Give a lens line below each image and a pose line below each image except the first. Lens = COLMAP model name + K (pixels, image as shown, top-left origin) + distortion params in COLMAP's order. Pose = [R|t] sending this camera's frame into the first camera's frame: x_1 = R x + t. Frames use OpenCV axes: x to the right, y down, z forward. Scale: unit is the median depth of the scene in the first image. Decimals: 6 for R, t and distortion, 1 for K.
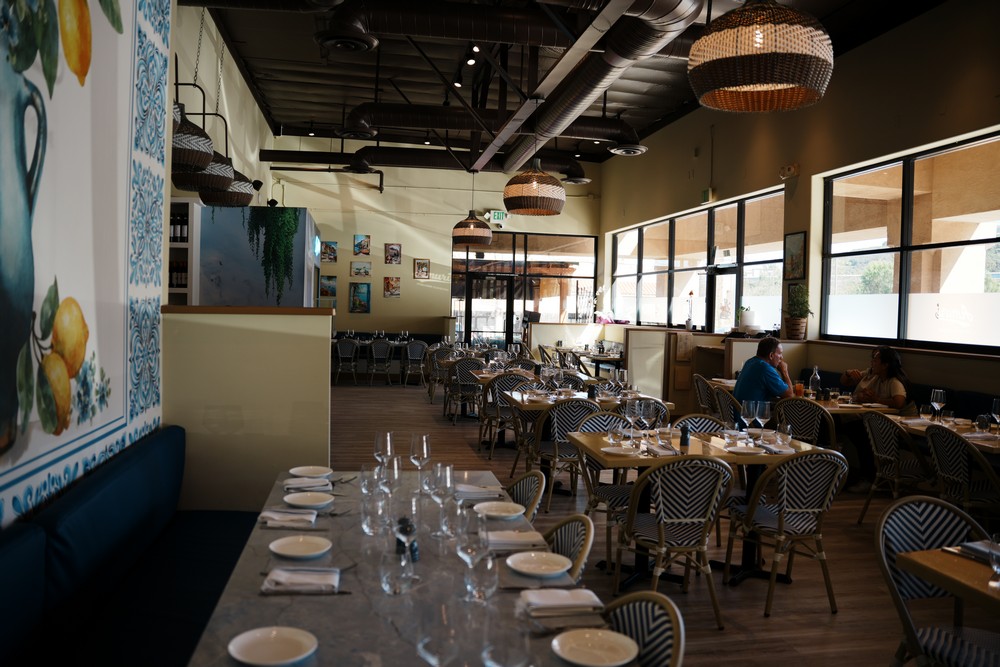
lens RADIAL K [[804.0, 0, 500.0], [0, 804.0, 333.5], [0, 0, 1]] dist [-0.199664, 0.184759]
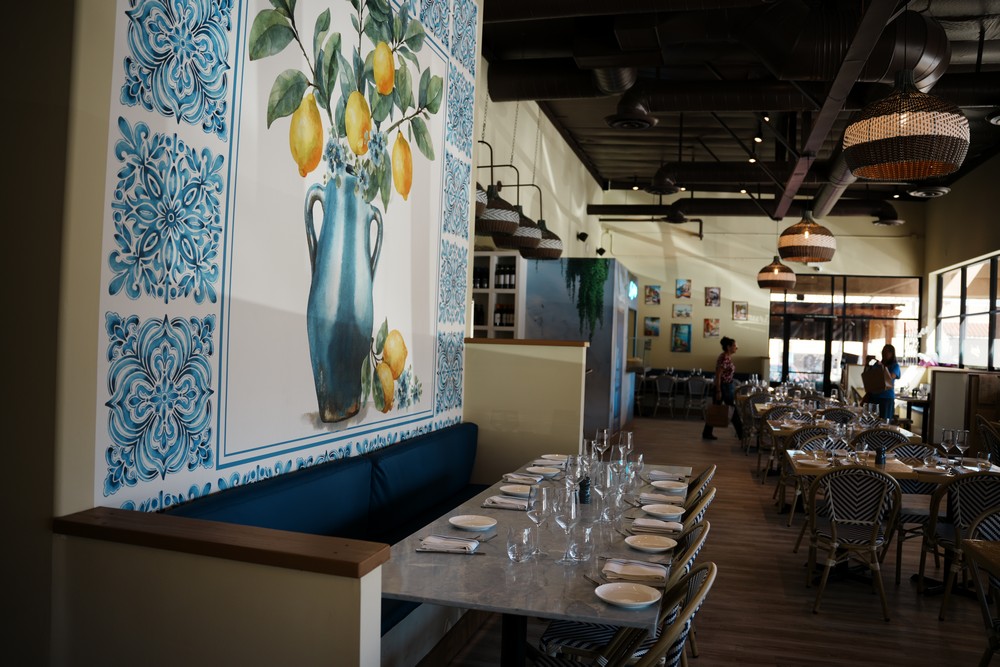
lens RADIAL K [[804.0, 0, 500.0], [0, 804.0, 333.5], [0, 0, 1]] dist [-0.199664, 0.184759]
pose [[0.906387, 0.005770, -0.422409, 0.068408], [-0.027644, 0.998574, -0.045677, 0.006051], [0.421543, 0.053078, 0.905254, -0.084707]]
